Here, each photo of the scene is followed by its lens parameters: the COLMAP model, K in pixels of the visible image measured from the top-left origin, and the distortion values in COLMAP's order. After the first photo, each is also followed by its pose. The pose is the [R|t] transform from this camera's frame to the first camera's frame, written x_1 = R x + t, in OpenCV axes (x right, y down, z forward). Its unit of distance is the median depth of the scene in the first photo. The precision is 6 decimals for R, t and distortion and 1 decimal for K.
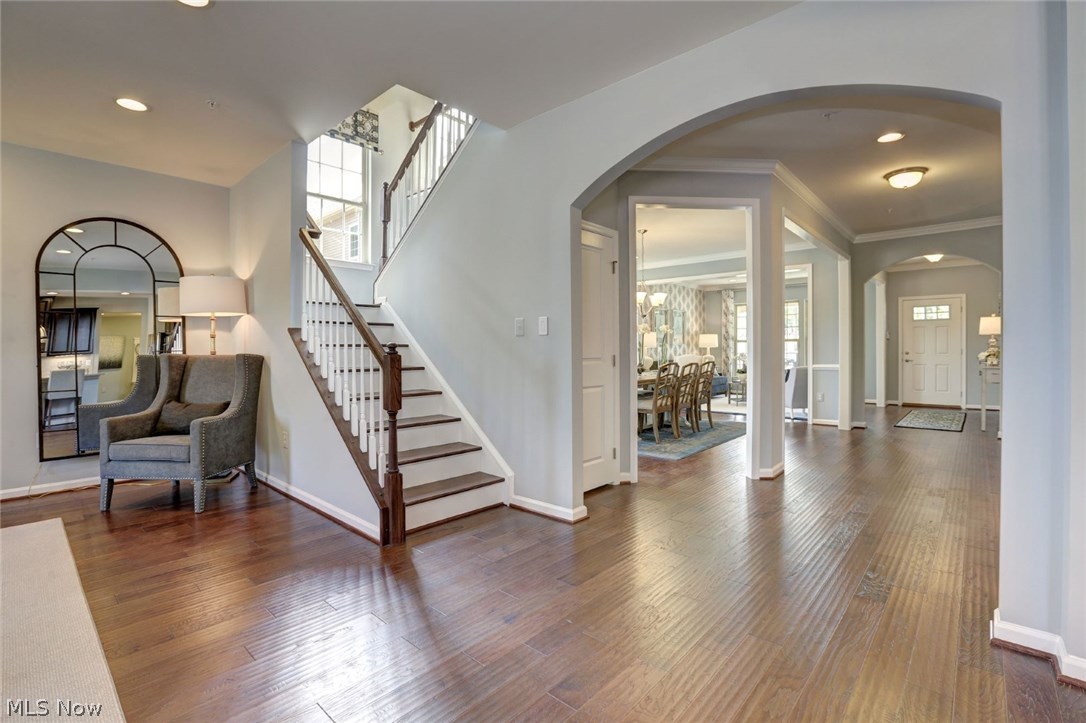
lens RADIAL K [[500.3, 0, 544.5], [0, 500.3, 347.5], [0, 0, 1]] dist [-0.029769, 0.000411]
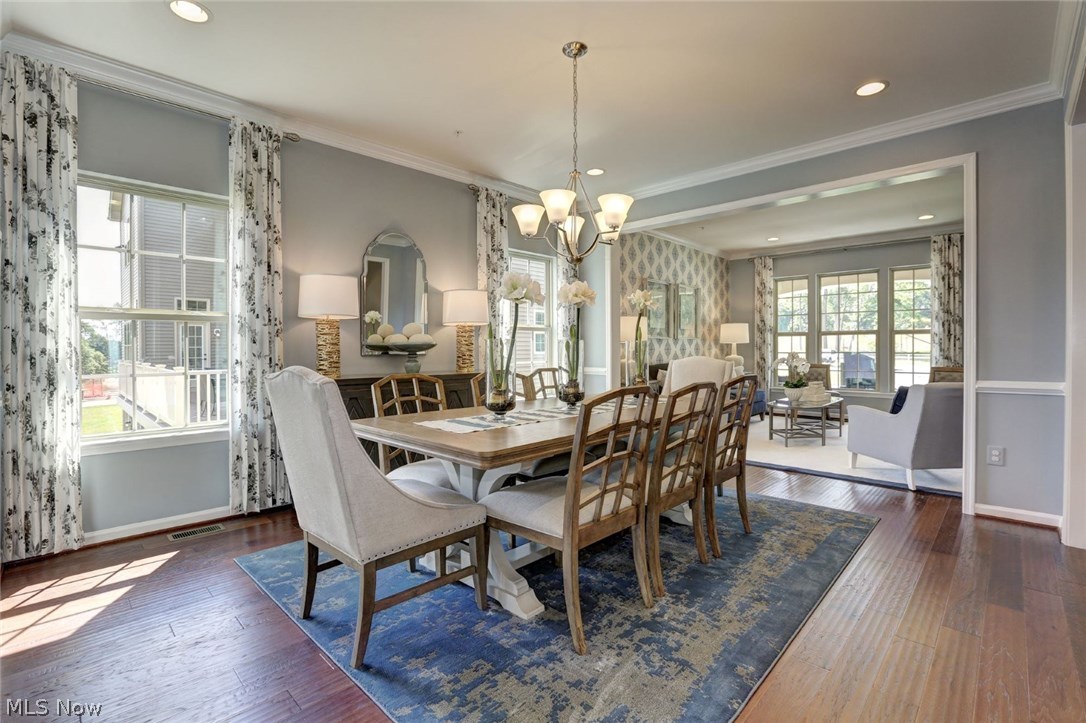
lens RADIAL K [[500.3, 0, 544.5], [0, 500.3, 347.5], [0, 0, 1]] dist [-0.029769, 0.000411]
pose [[0.999216, 0.003431, -0.039449, 0.103720], [-0.003157, 0.999970, 0.007010, 0.001397], [0.039471, -0.006880, 0.999197, 0.330934]]
